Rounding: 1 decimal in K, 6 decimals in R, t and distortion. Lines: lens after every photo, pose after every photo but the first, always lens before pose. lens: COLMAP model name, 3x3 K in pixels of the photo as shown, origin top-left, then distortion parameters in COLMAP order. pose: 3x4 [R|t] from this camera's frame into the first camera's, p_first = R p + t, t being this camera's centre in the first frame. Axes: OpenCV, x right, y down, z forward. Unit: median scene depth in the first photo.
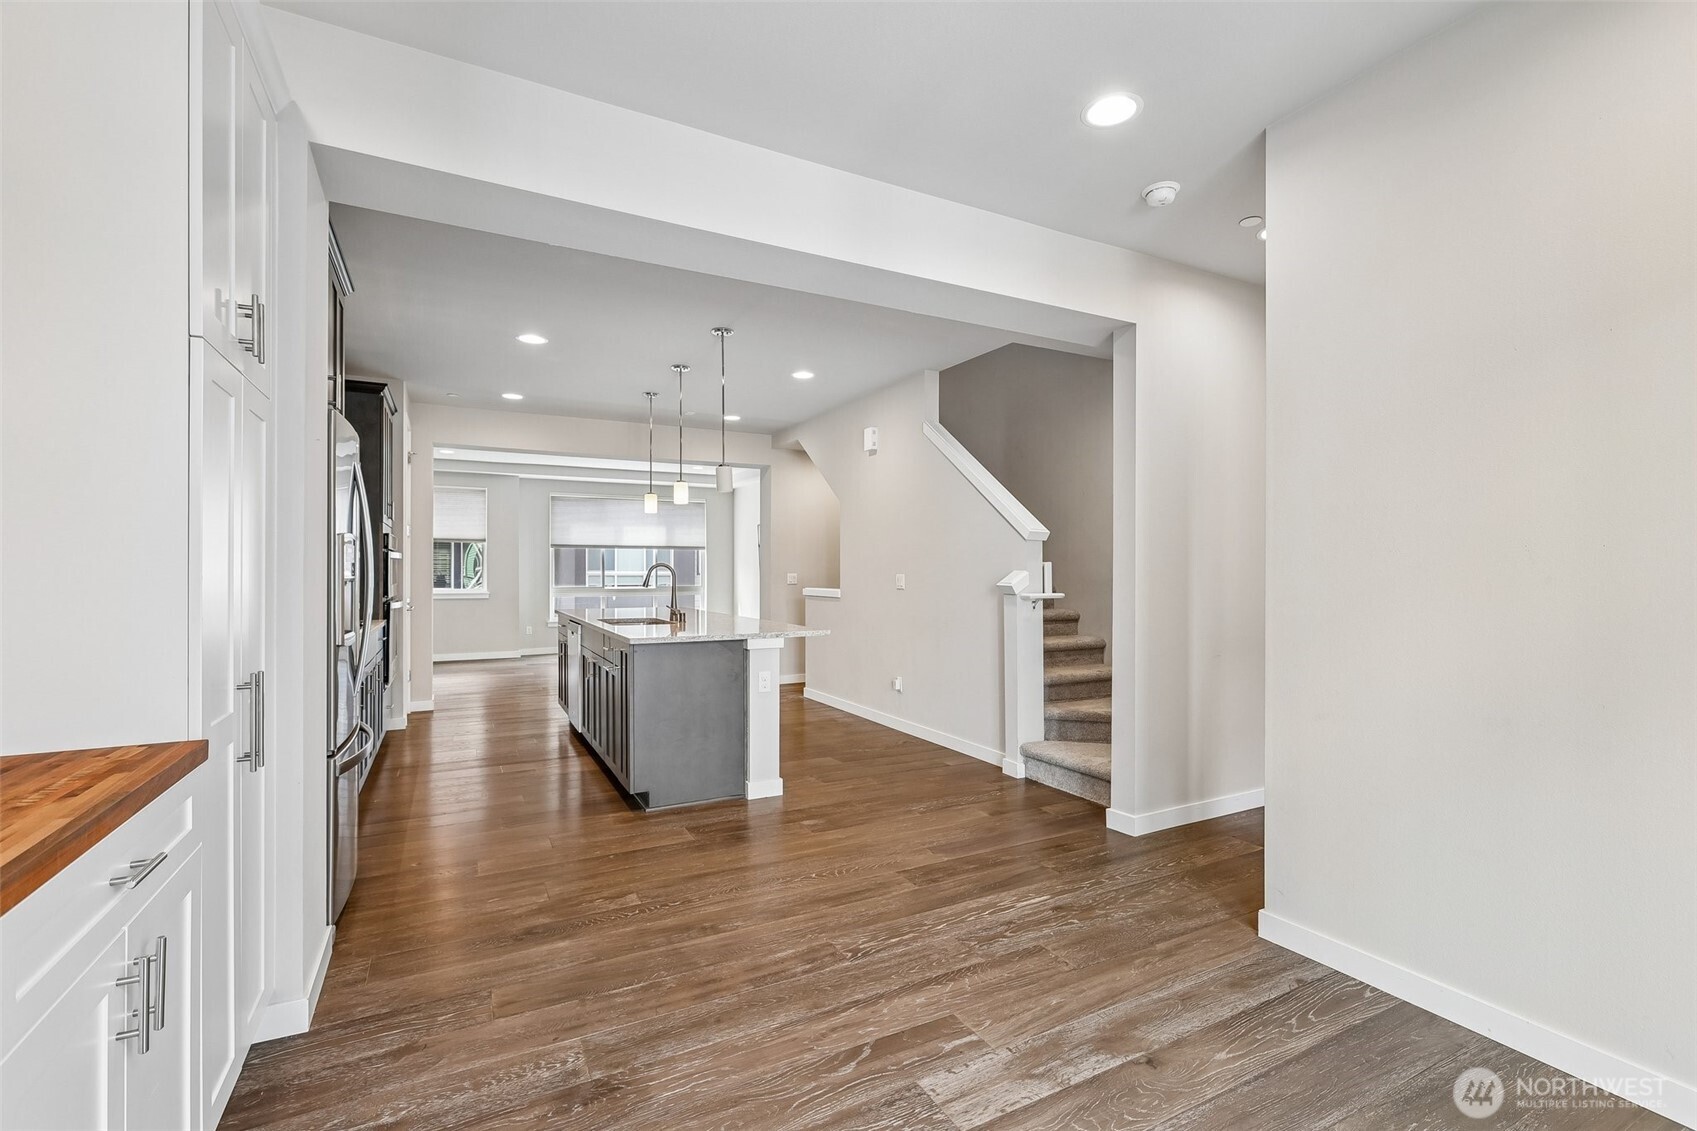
lens RADIAL K [[760.7, 0, 857.3], [0, 760.7, 580.9], [0, 0, 1]] dist [-0.005444, 0.004423]
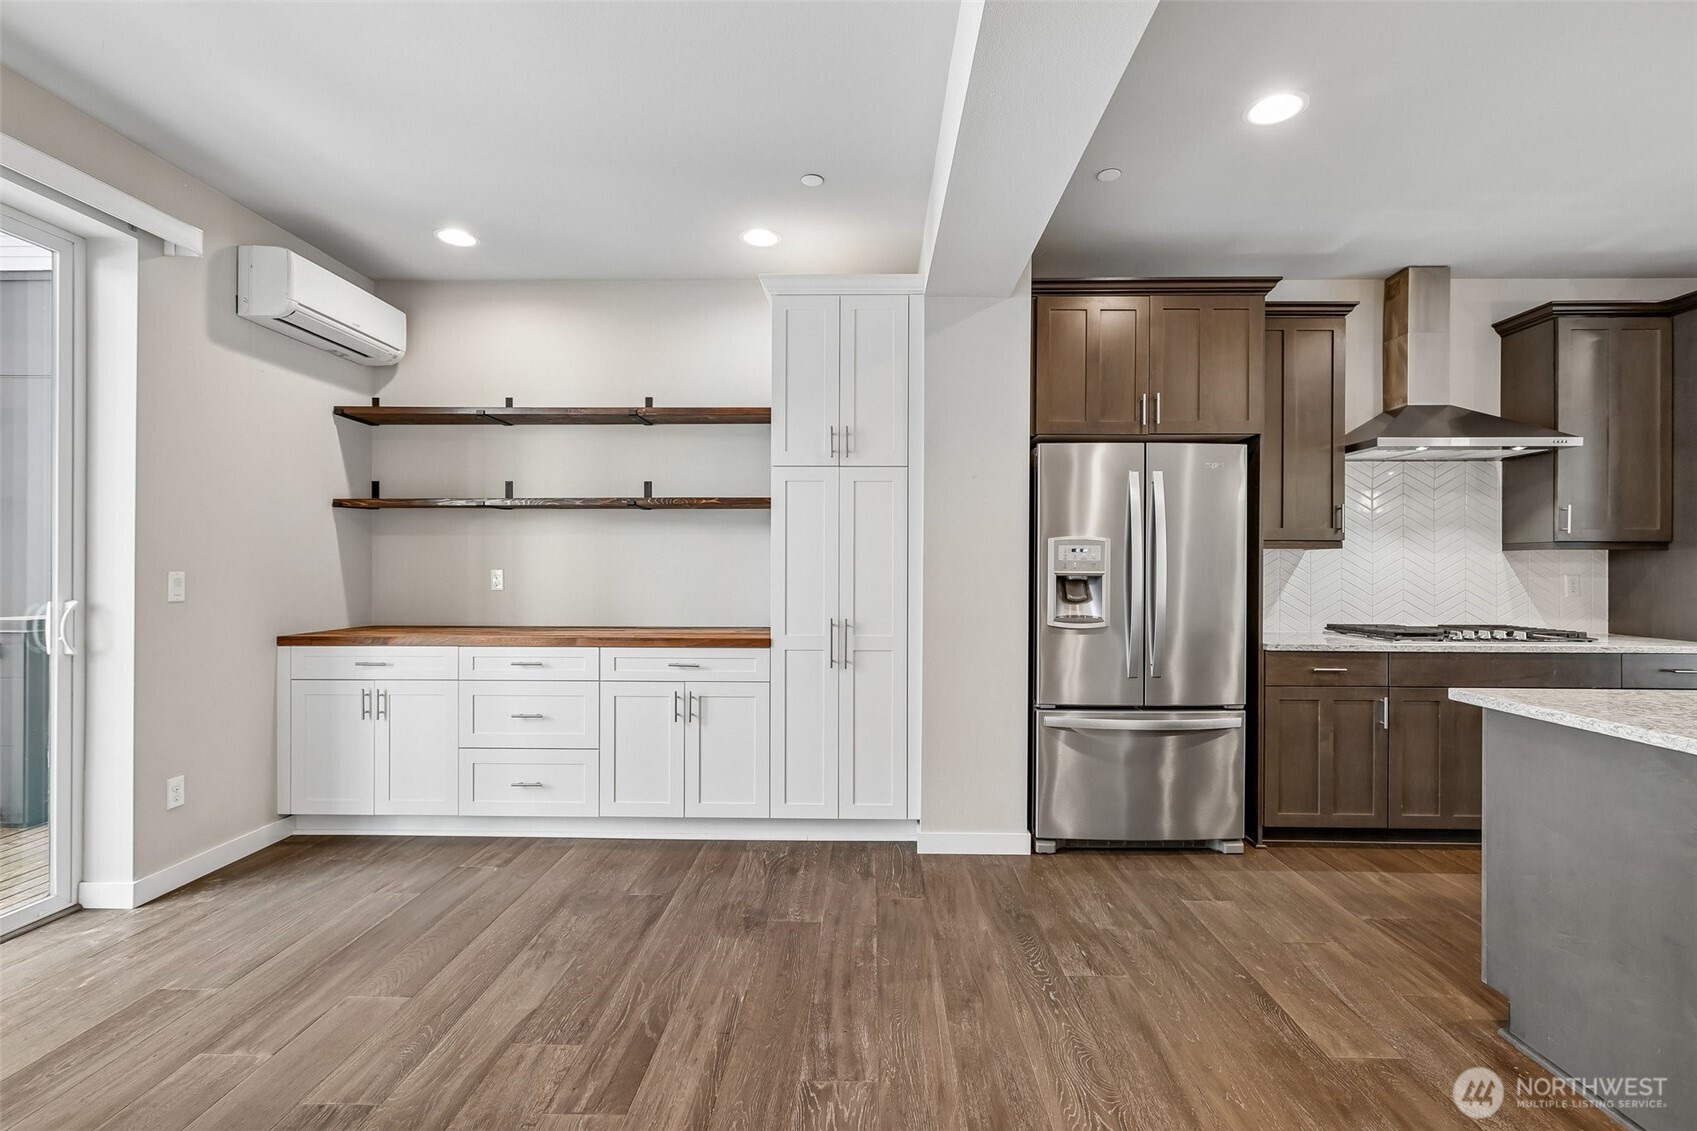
lens RADIAL K [[760.7, 0, 854.4], [0, 760.7, 566.4], [0, 0, 1]] dist [-0.005444, 0.004423]
pose [[-0.486572, -0.002371, -0.873637, 0.588423], [-0.015760, 0.999857, 0.006064, -0.014598], [0.873498, 0.016719, -0.486540, 1.315437]]
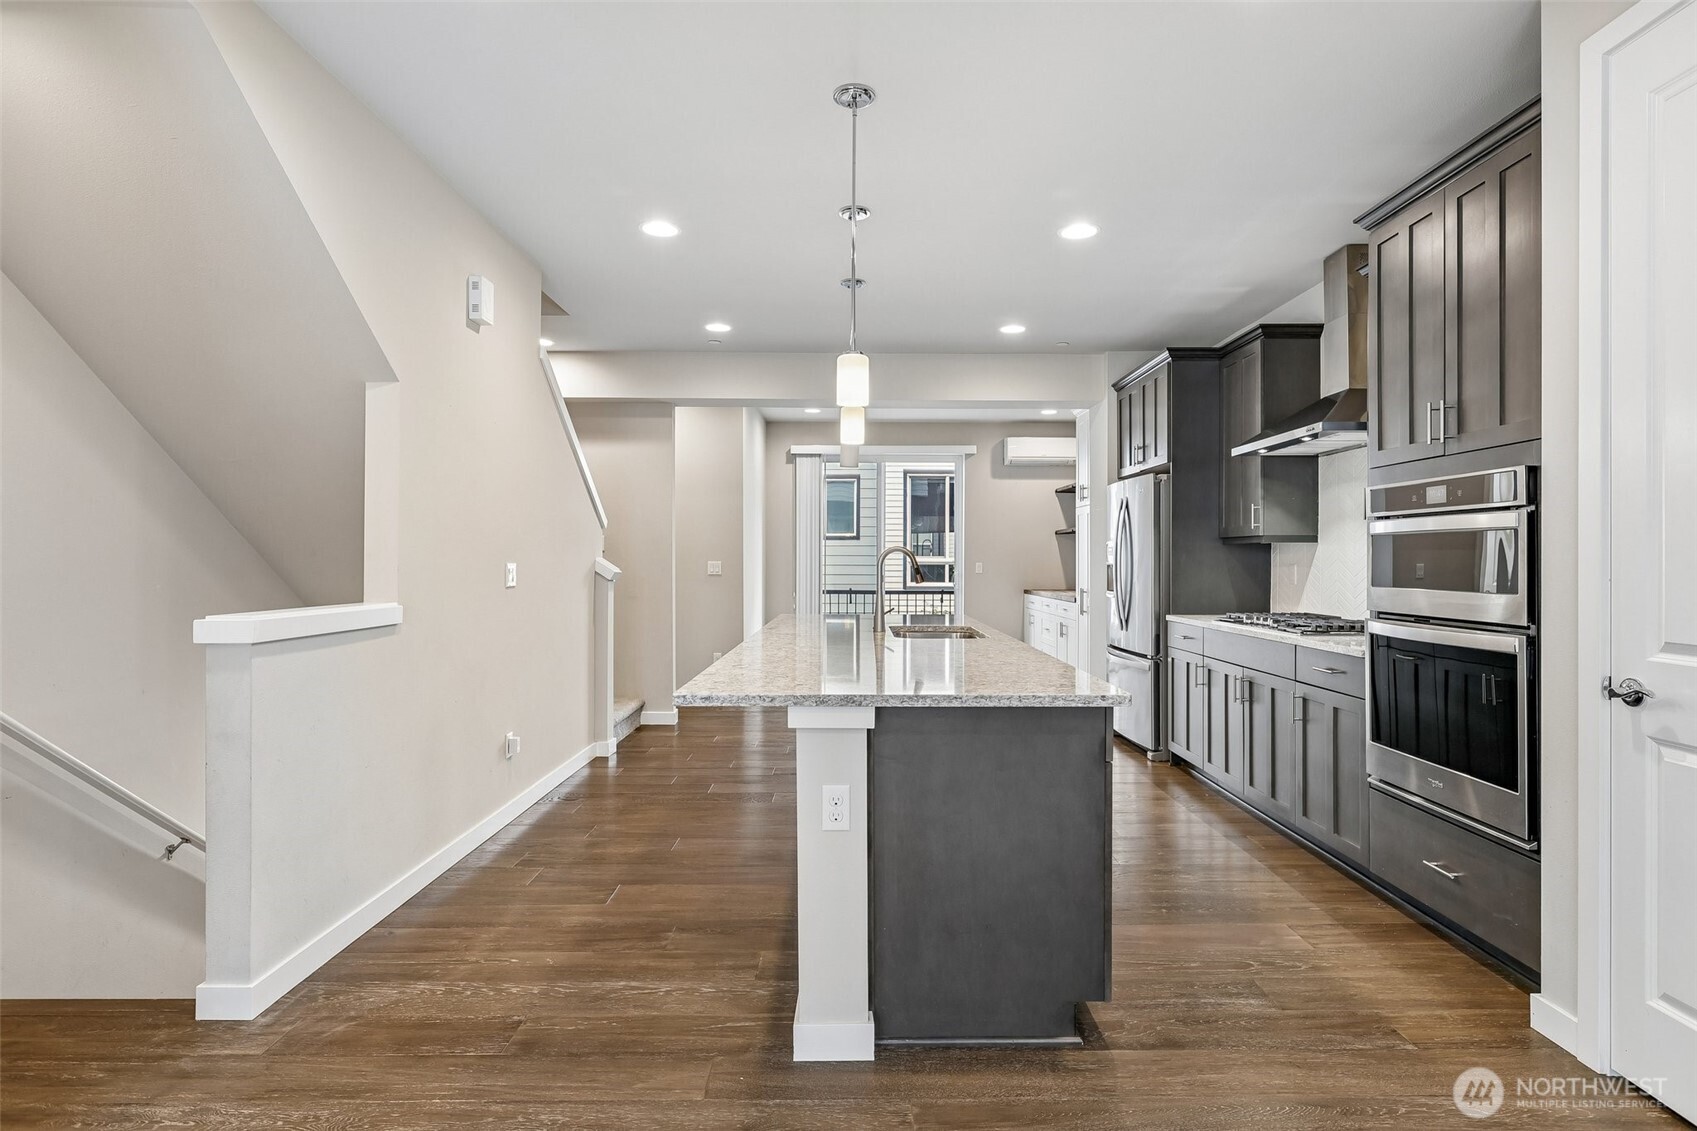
lens RADIAL K [[875.4, 0, 865.0], [0, 875.4, 557.9], [0, 0, 1]] dist [0.001693, 0.000874]
pose [[-0.889582, 0.000553, 0.456775, -1.186943], [0.005108, 0.999949, 0.008738, -0.041461], [-0.456747, 0.010106, -0.889539, 3.441191]]
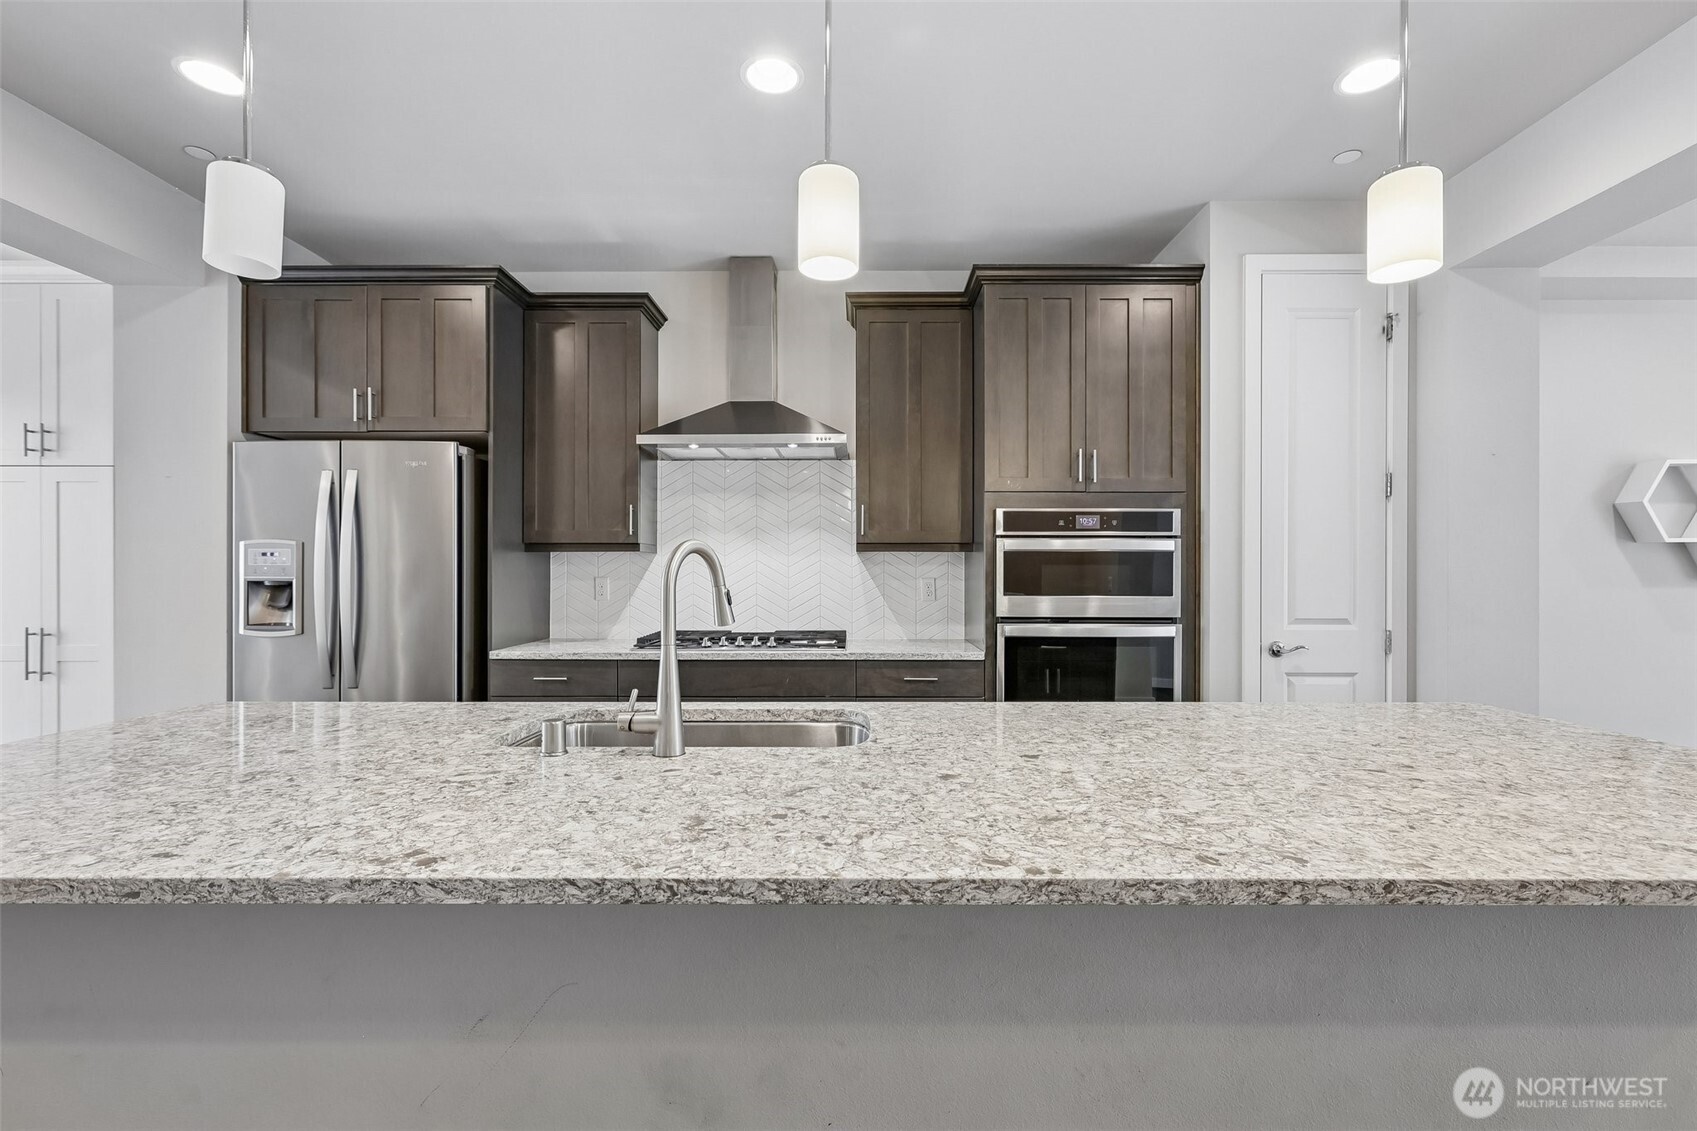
lens RADIAL K [[760.7, 0, 852.9], [0, 760.7, 574.9], [0, 0, 1]] dist [-0.005444, 0.004423]
pose [[-0.473771, 0.002620, -0.880644, -0.079286], [-0.011993, 0.999884, 0.009427, -0.029270], [0.880567, 0.015028, -0.473684, 2.397160]]
